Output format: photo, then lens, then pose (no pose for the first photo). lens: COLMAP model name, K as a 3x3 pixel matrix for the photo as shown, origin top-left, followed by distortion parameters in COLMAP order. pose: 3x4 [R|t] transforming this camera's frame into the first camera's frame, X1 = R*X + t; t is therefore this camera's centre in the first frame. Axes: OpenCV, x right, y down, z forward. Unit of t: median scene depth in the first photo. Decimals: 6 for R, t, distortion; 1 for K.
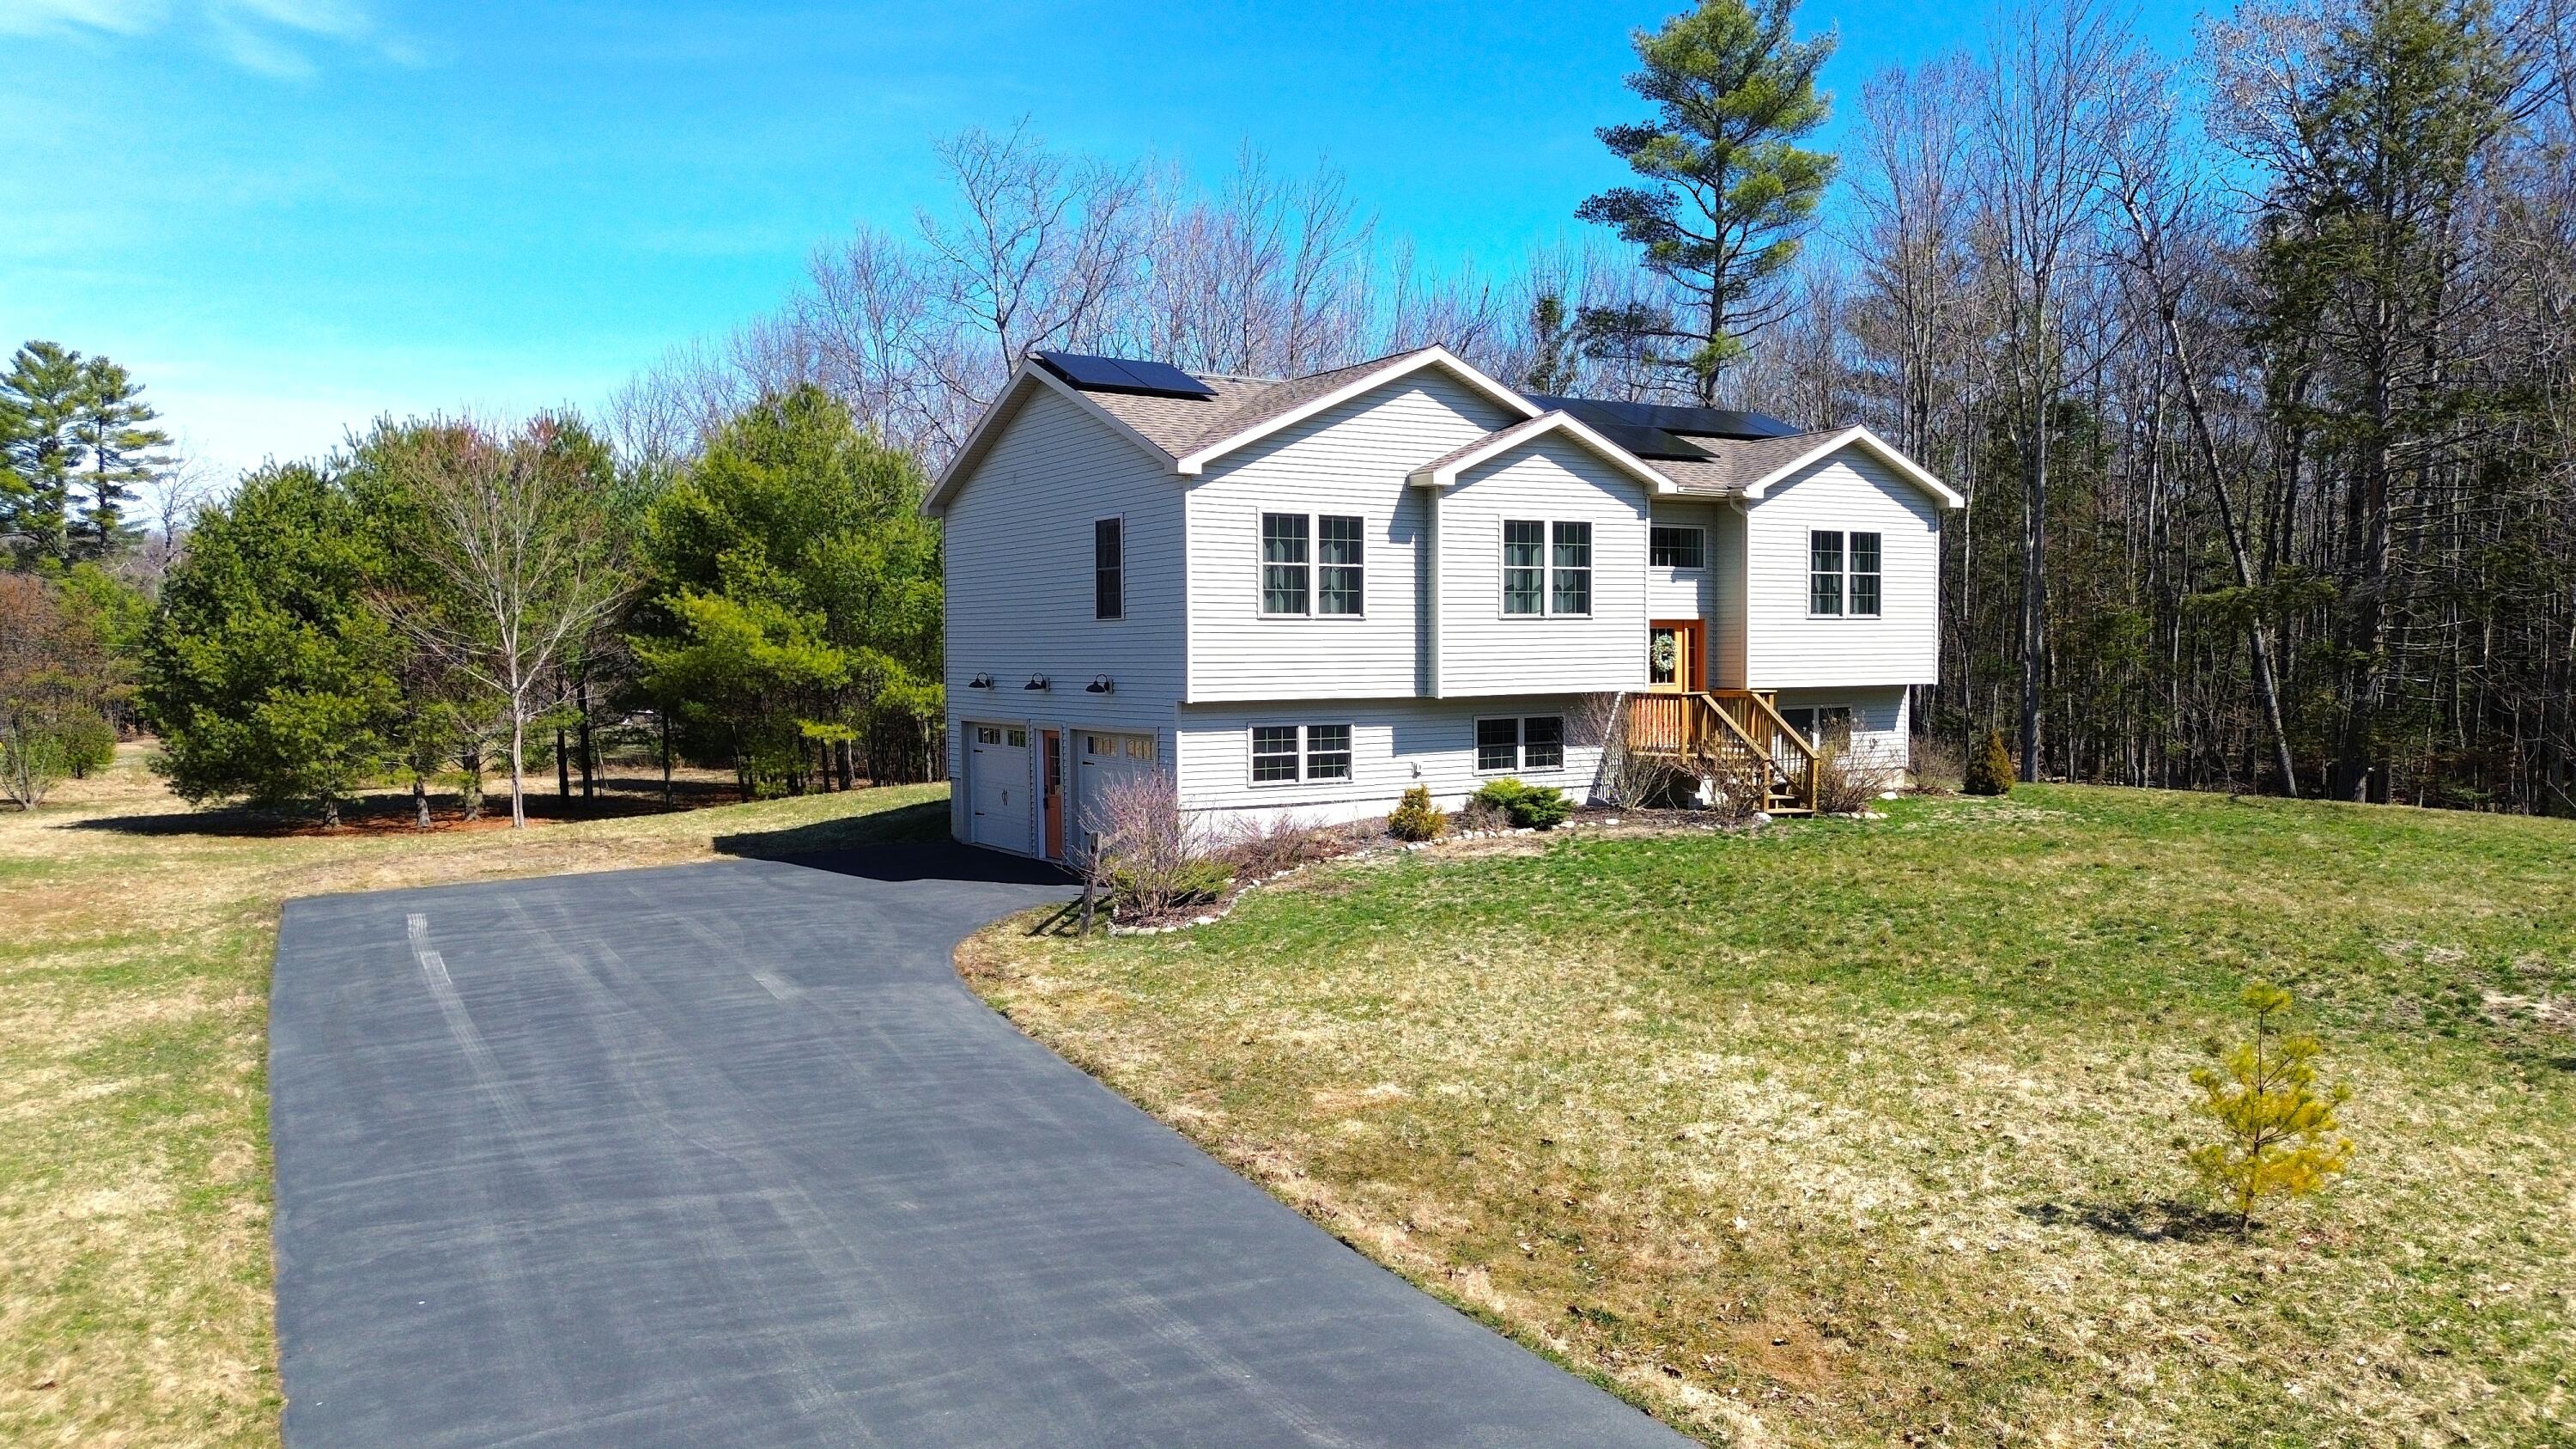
lens RADIAL K [[1806.6, 0, 1283.4], [0, 1806.6, 709.6], [0, 0, 1]] dist [0.076472, -0.079199]
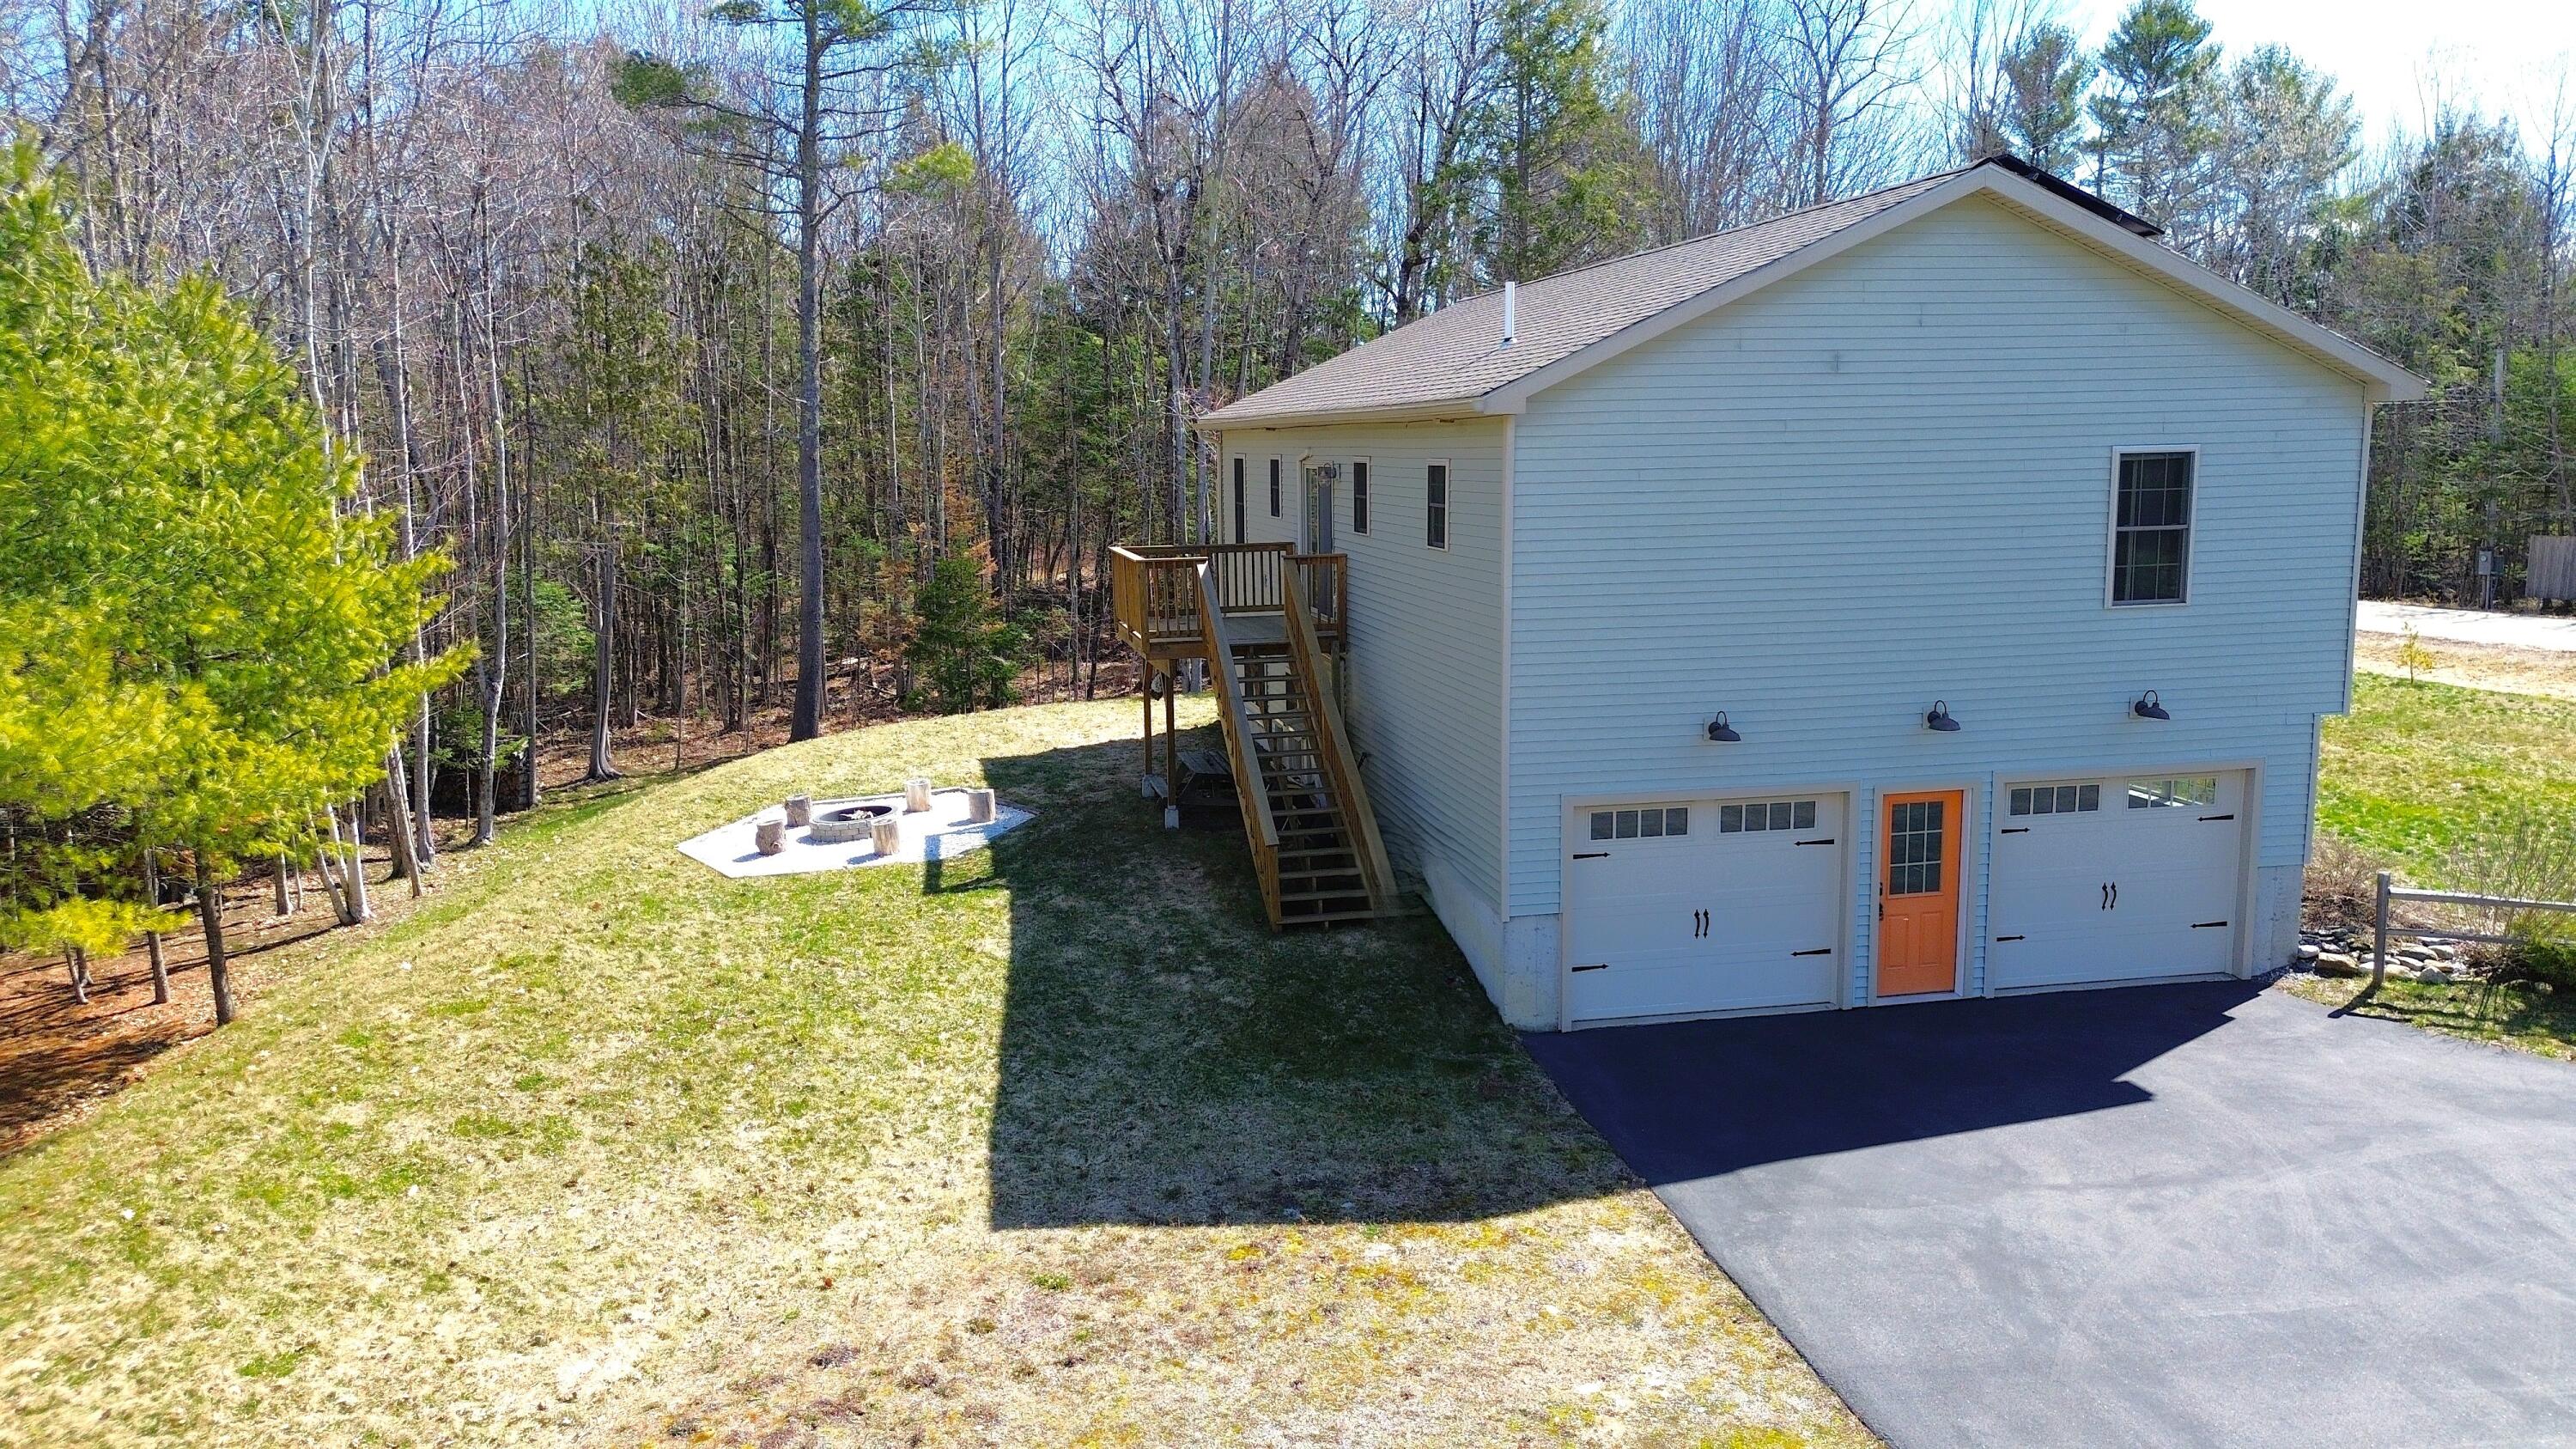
lens RADIAL K [[1806.6, 0, 1283.4], [0, 1806.6, 709.6], [0, 0, 1]] dist [0.076472, -0.079199]
pose [[0.347936, -0.138256, 0.927268, -0.823157], [0.045337, 0.990391, 0.130656, -0.113101], [-0.936421, -0.003420, 0.350861, 1.053446]]
